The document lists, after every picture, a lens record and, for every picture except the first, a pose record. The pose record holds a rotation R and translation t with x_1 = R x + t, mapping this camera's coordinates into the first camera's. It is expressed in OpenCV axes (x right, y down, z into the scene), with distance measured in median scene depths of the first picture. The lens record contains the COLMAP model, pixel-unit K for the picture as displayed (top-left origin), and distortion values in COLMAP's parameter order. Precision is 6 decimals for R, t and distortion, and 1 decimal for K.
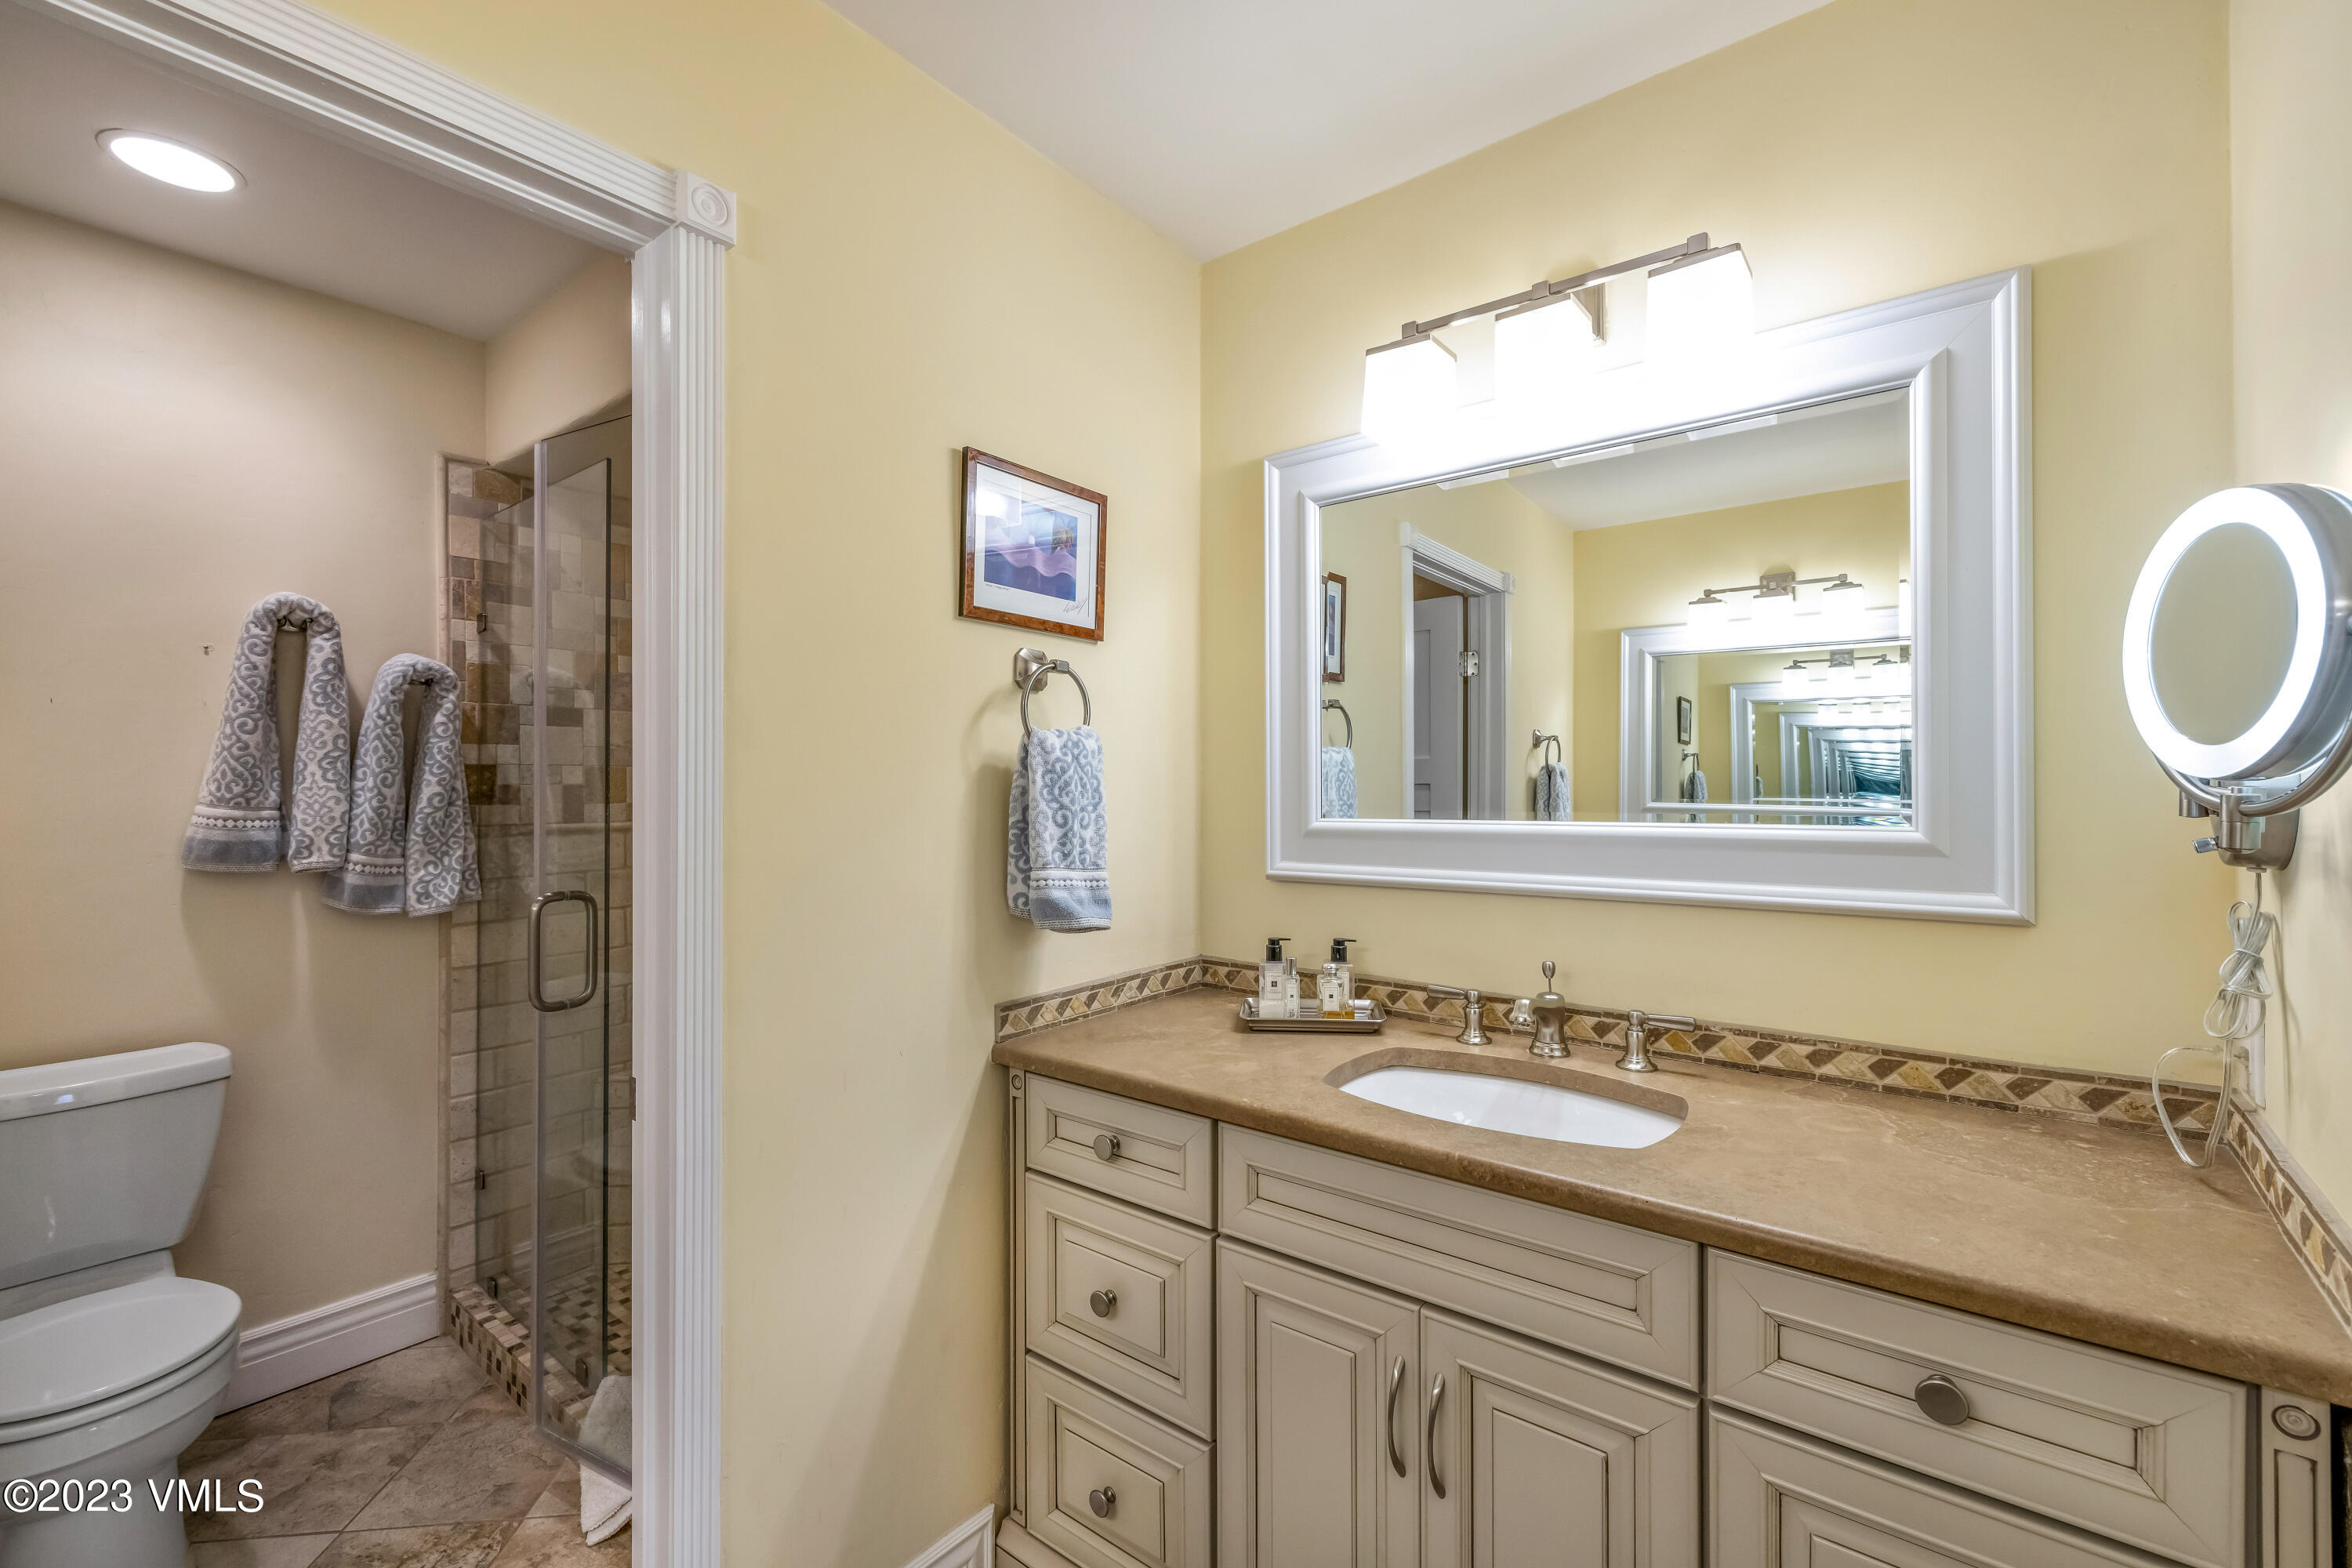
lens RADIAL K [[998.2, 0, 1183.5], [0, 998.2, 781.6], [0, 0, 1]] dist [0.002570, 0.000236]
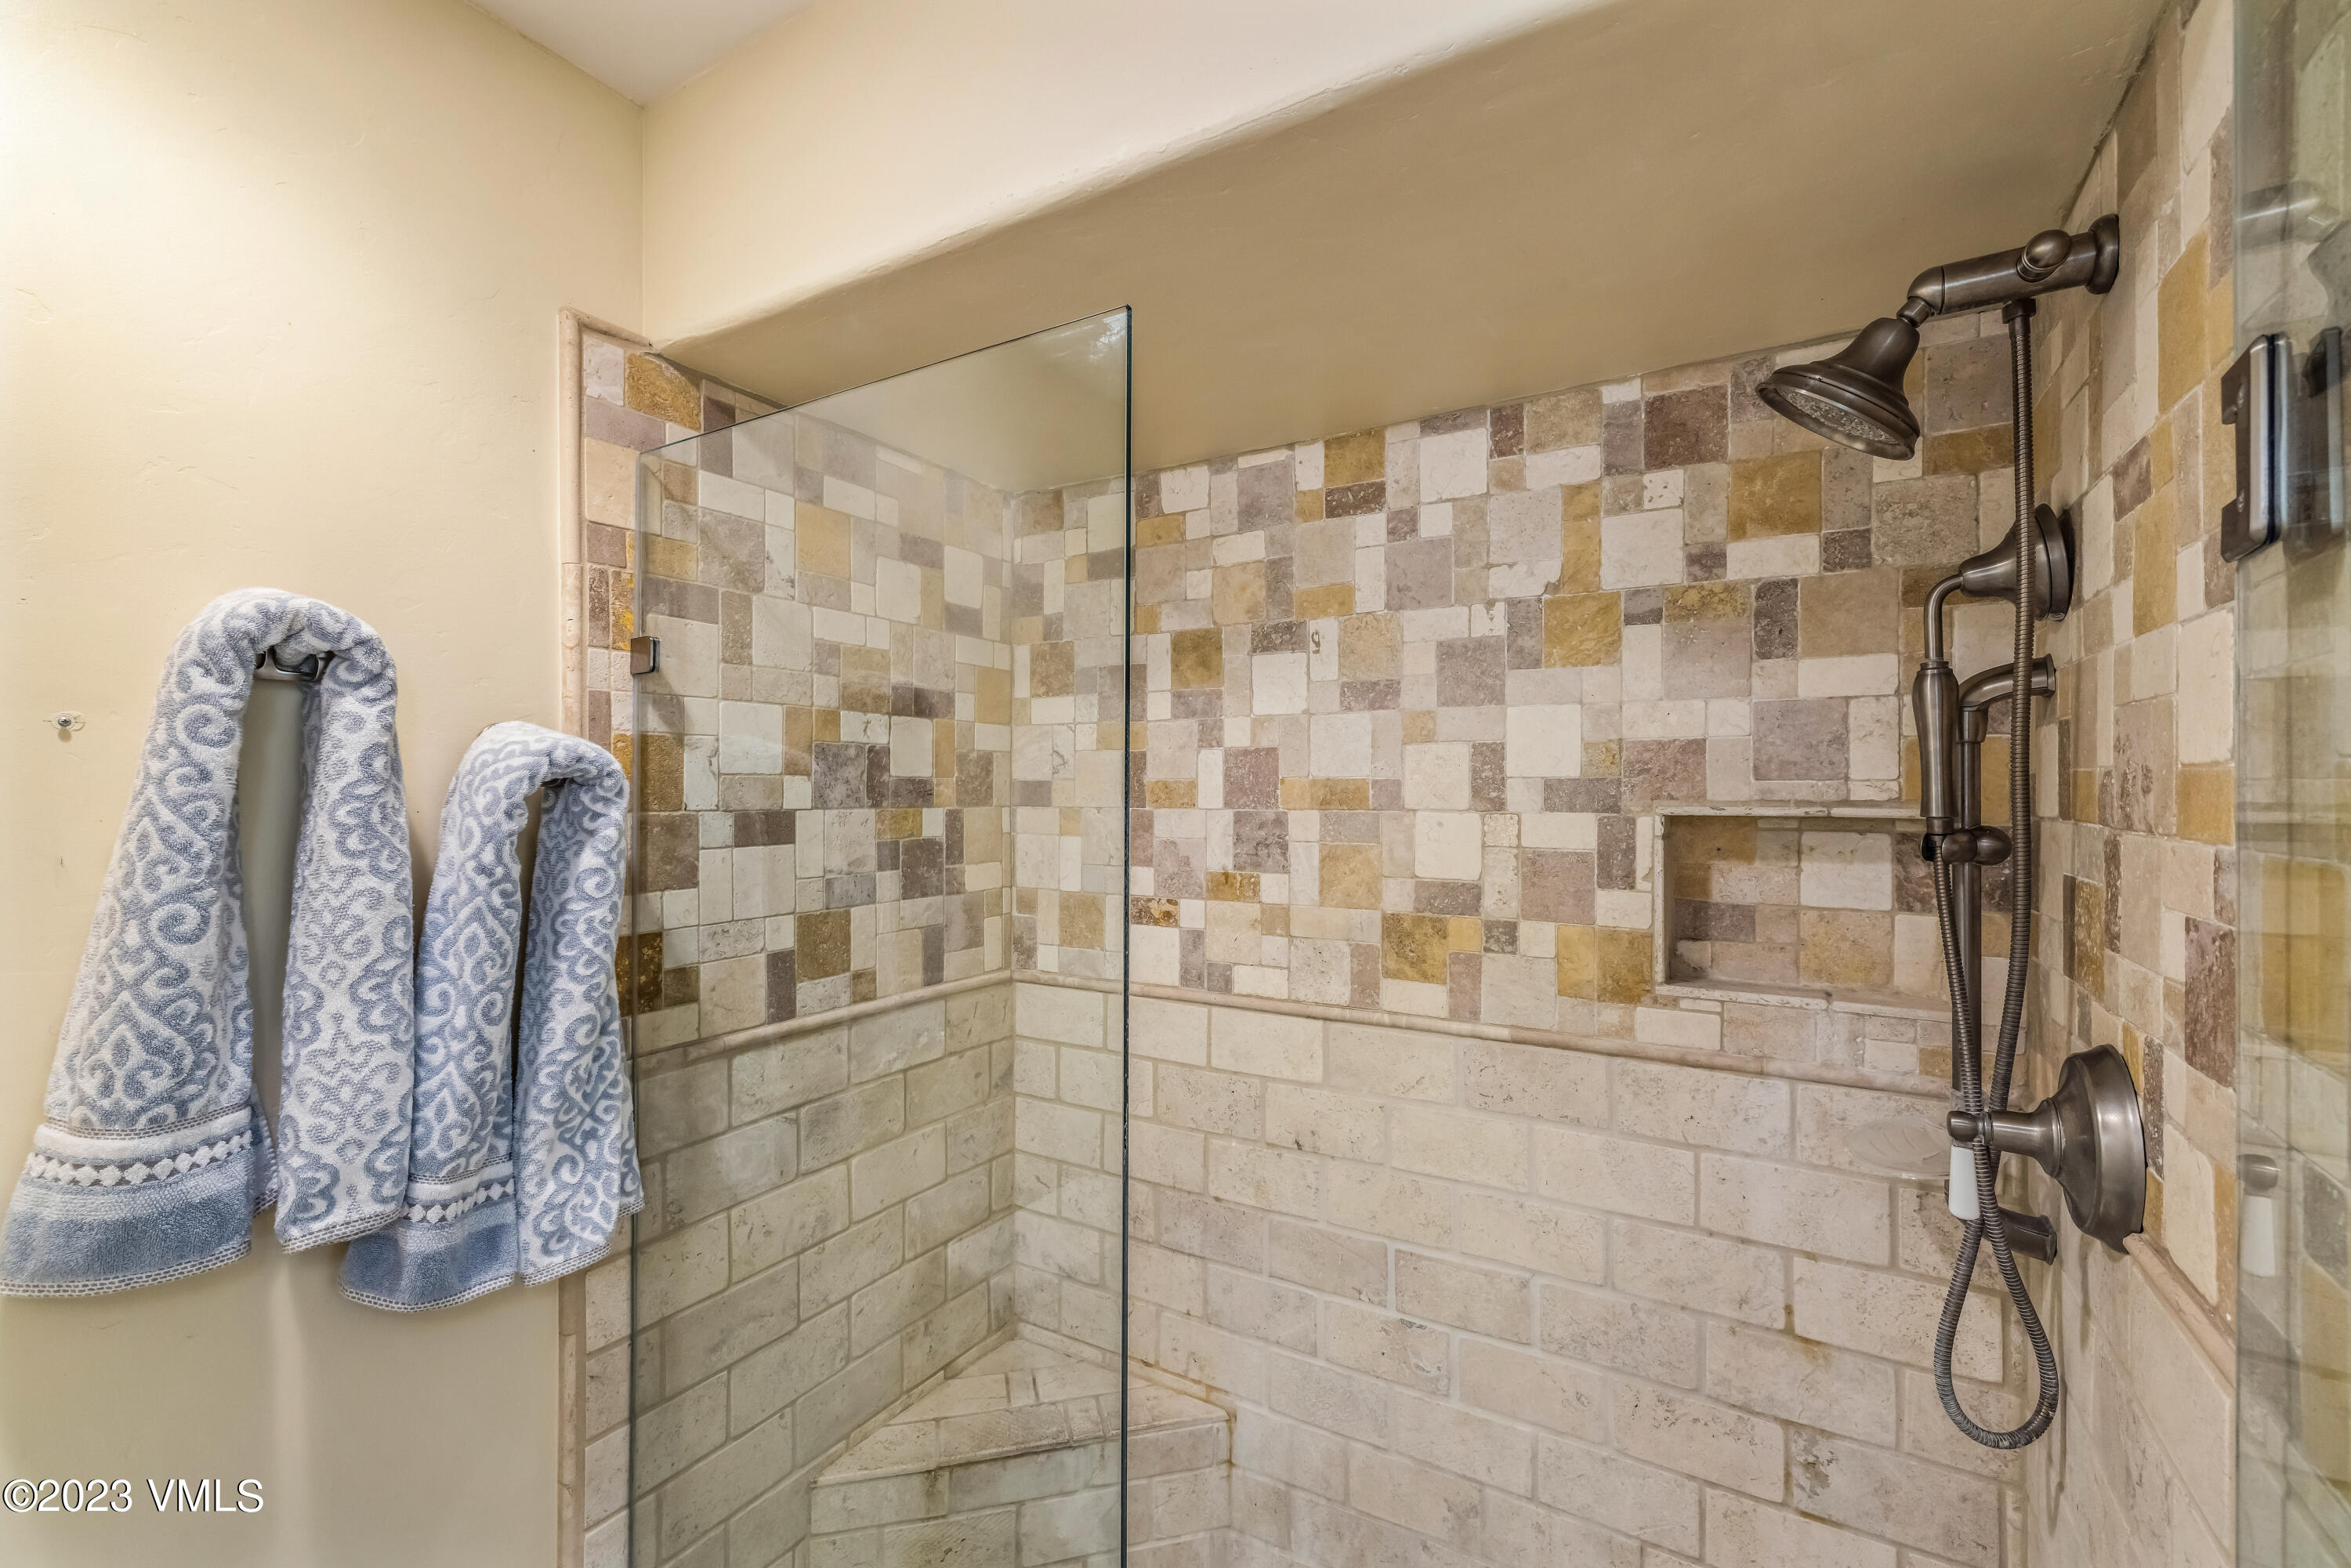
lens RADIAL K [[997.7, 0, 1167.2], [0, 997.7, 785.7], [0, 0, 1]] dist [0.002570, 0.000236]
pose [[0.993149, 0.005418, 0.116727, -0.556730], [-0.005520, 0.999985, 0.000549, -0.106241], [-0.116722, -0.001190, 0.993164, 0.523551]]
